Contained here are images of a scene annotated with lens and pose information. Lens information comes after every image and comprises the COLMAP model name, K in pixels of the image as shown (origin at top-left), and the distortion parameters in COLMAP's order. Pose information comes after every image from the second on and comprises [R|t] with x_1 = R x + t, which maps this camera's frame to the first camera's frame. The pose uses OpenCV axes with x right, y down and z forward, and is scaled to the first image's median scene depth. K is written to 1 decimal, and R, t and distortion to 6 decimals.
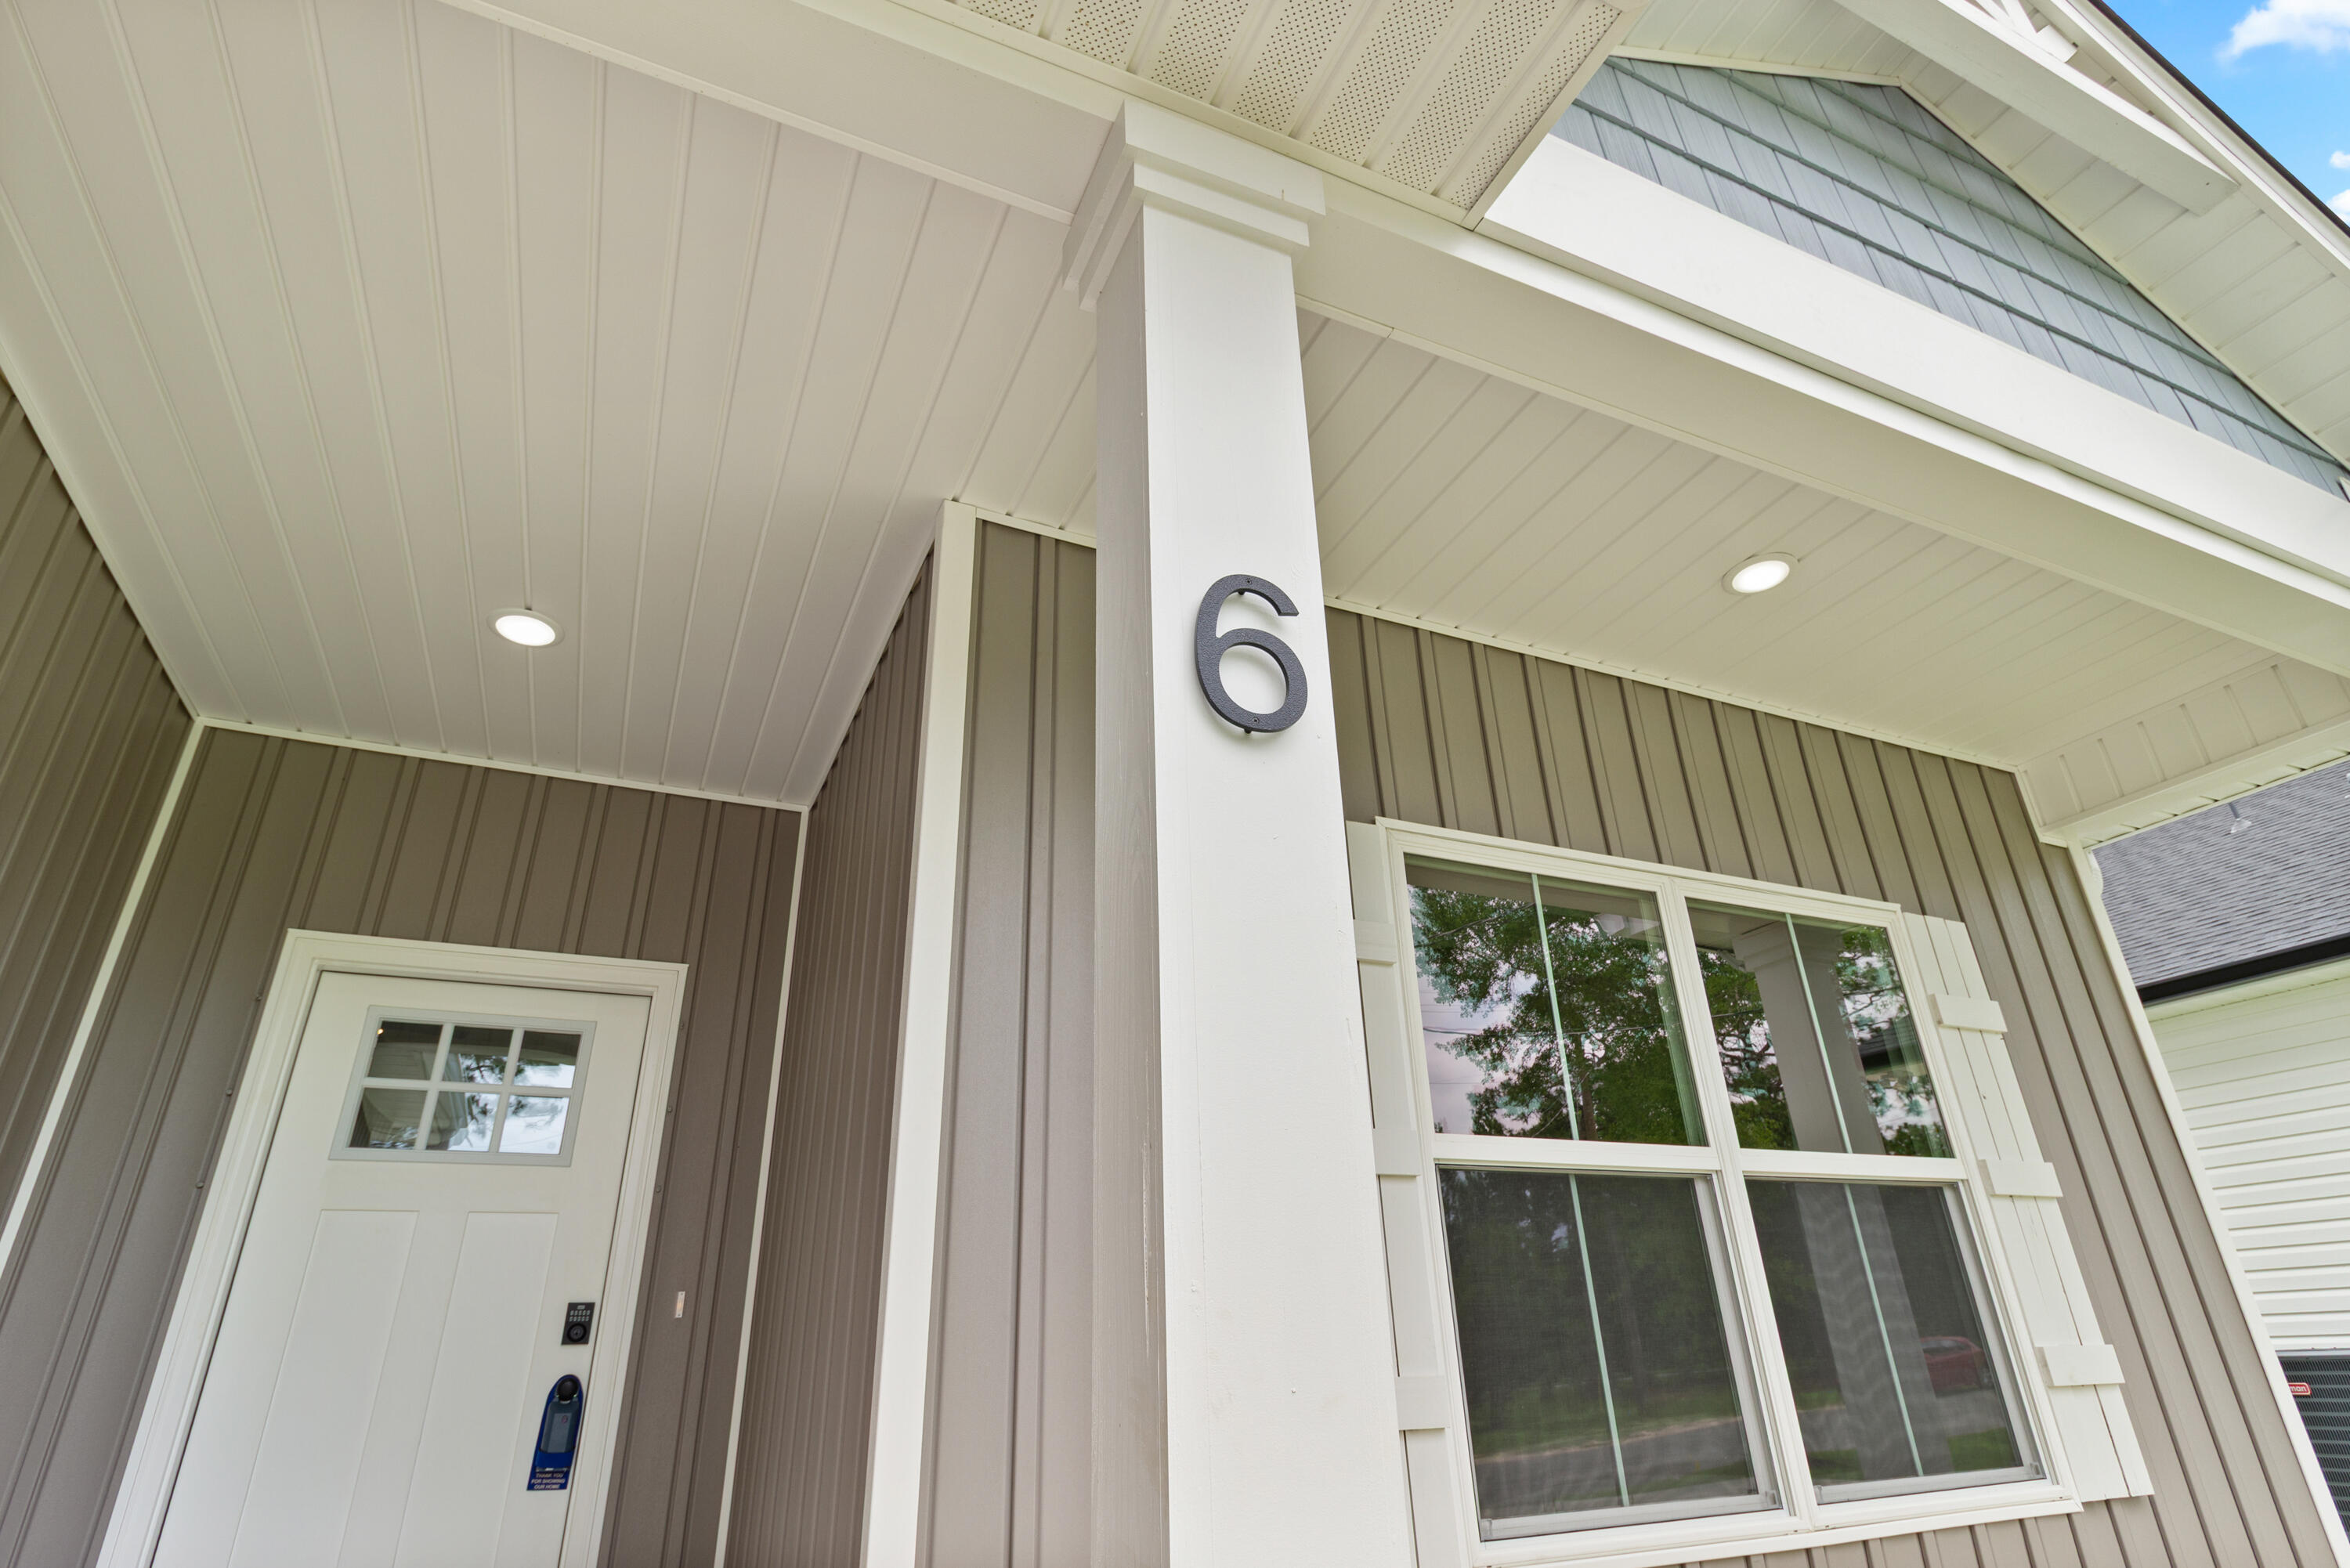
lens RADIAL K [[1193.0, 0, 1175.0], [0, 1193.0, 784.0], [0, 0, 1]] dist [0.004583, 0.000446]
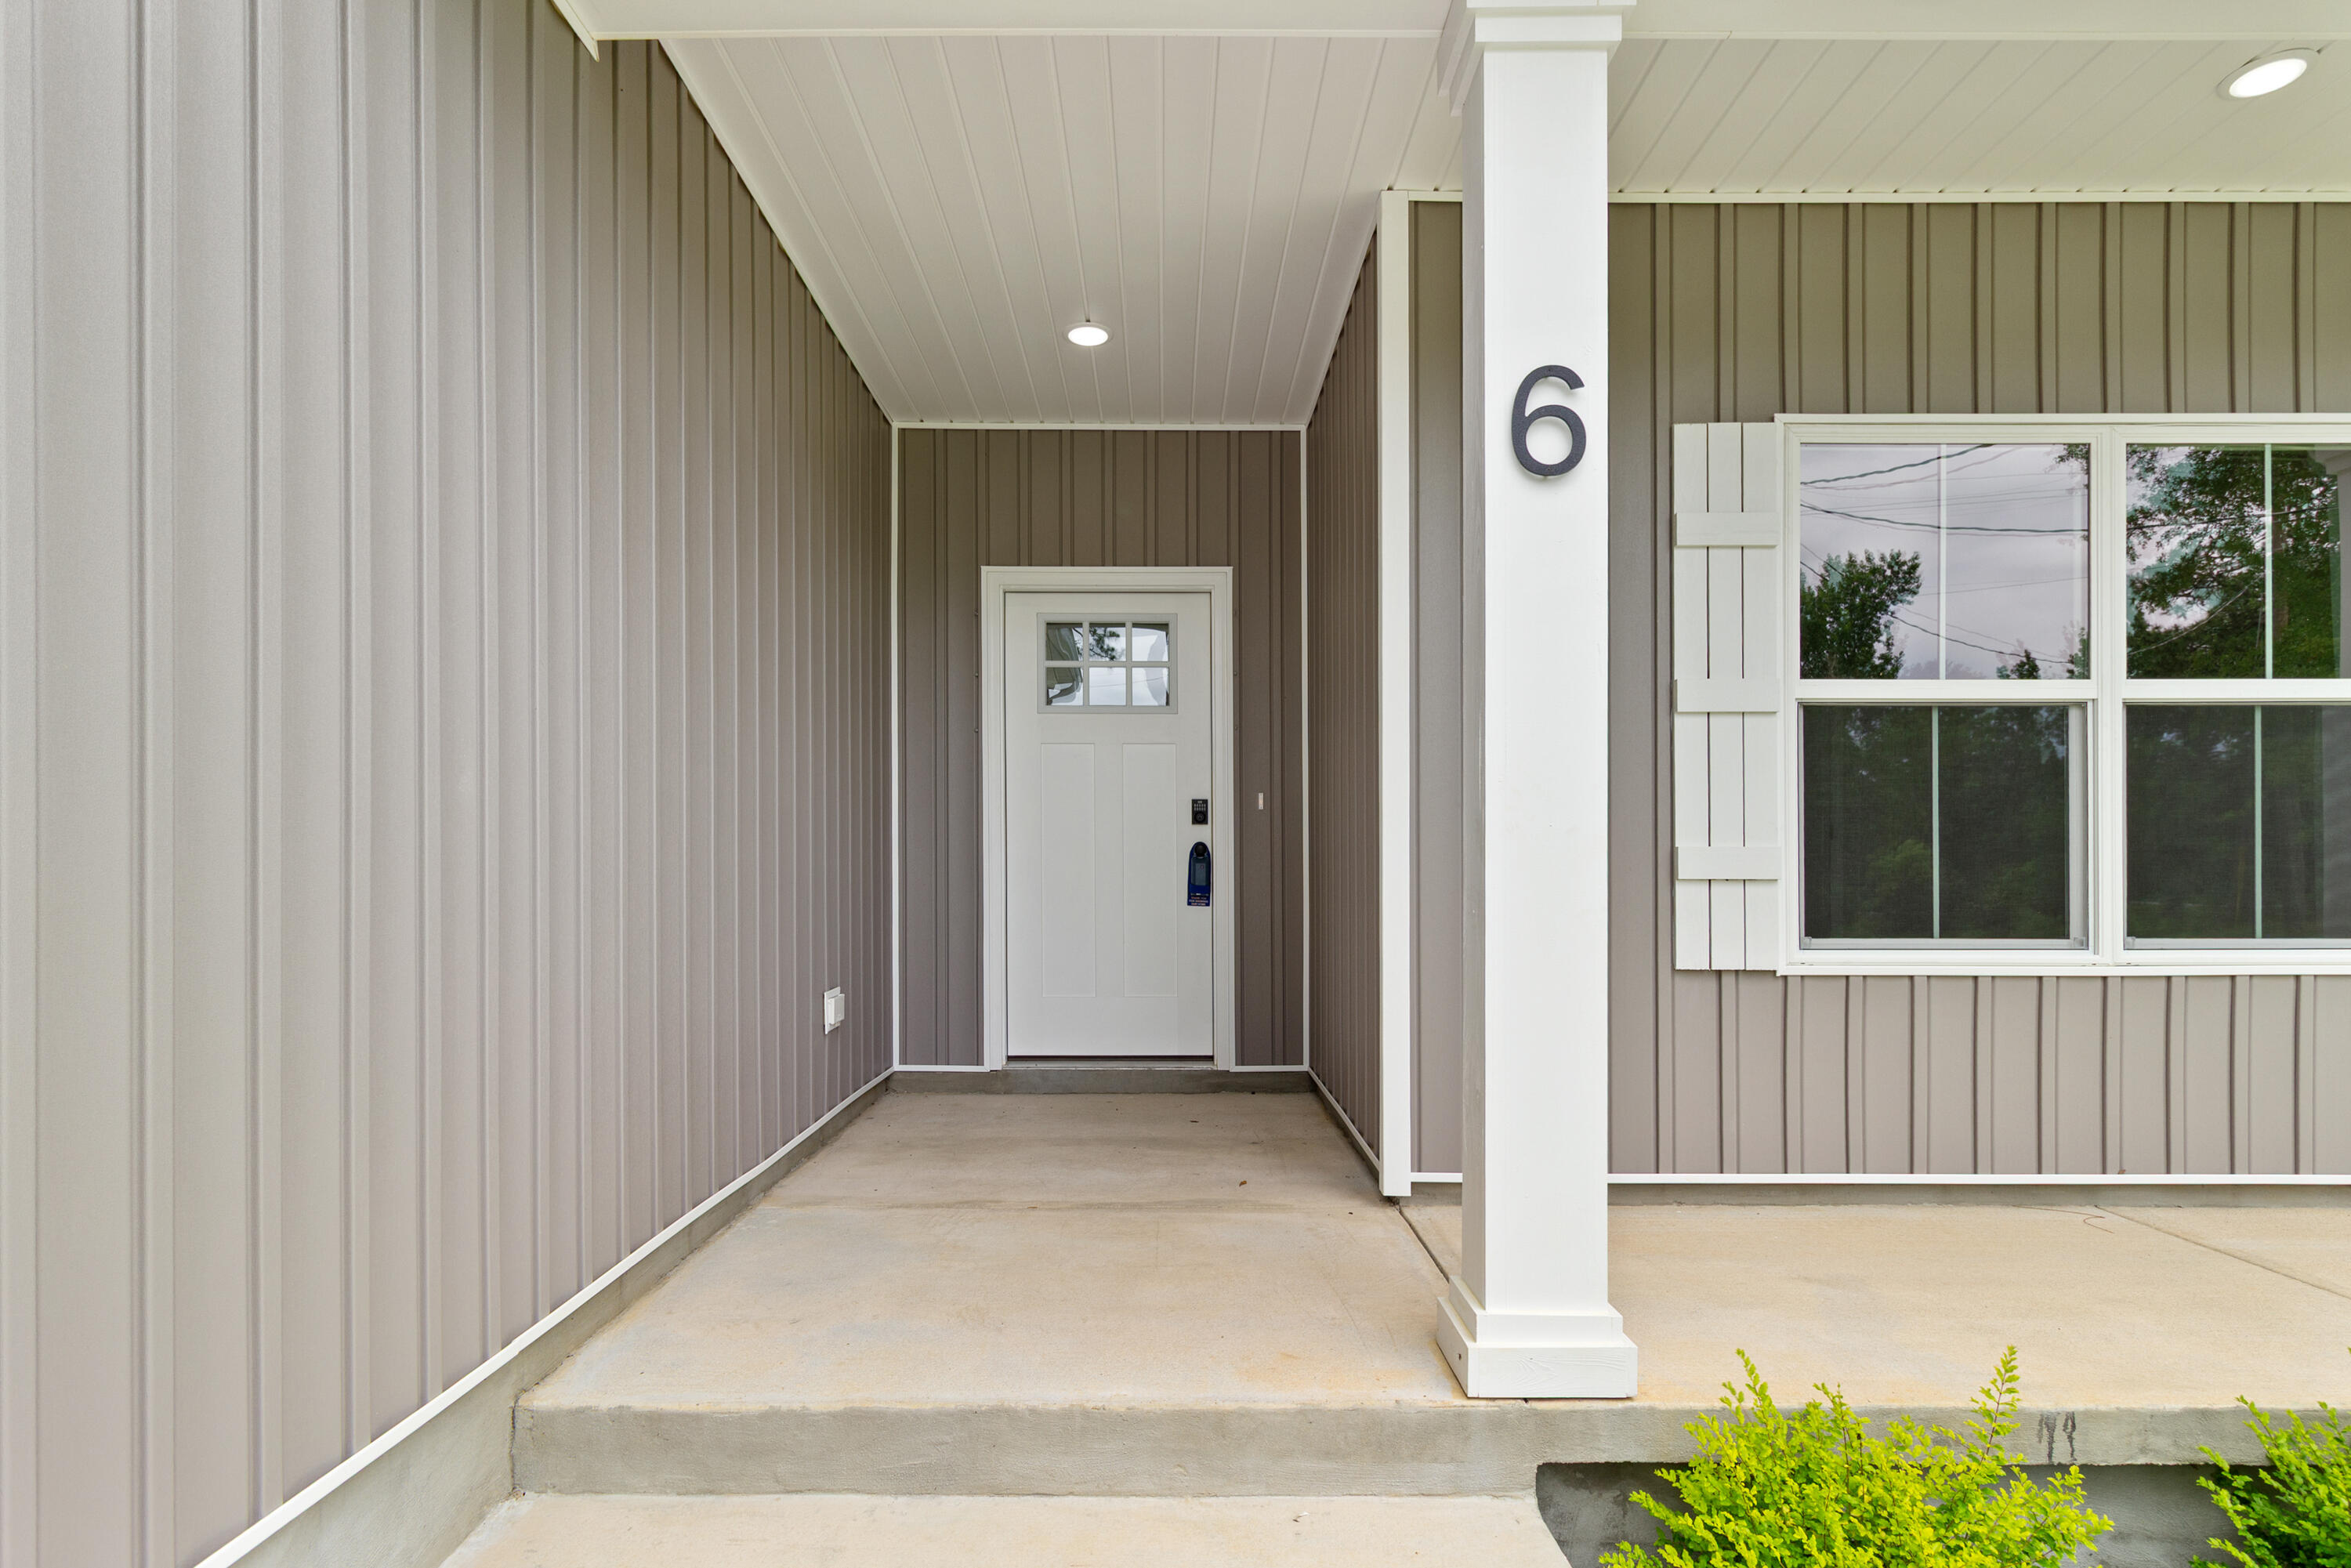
lens RADIAL K [[1193.6, 0, 1175.5], [0, 1193.6, 784.0], [0, 0, 1]] dist [0.004583, 0.000446]
pose [[0.910023, 0.002706, -0.414549, 0.103537], [0.153294, 0.926904, 0.342564, -0.107862], [0.385174, -0.375290, 0.843089, -0.282460]]
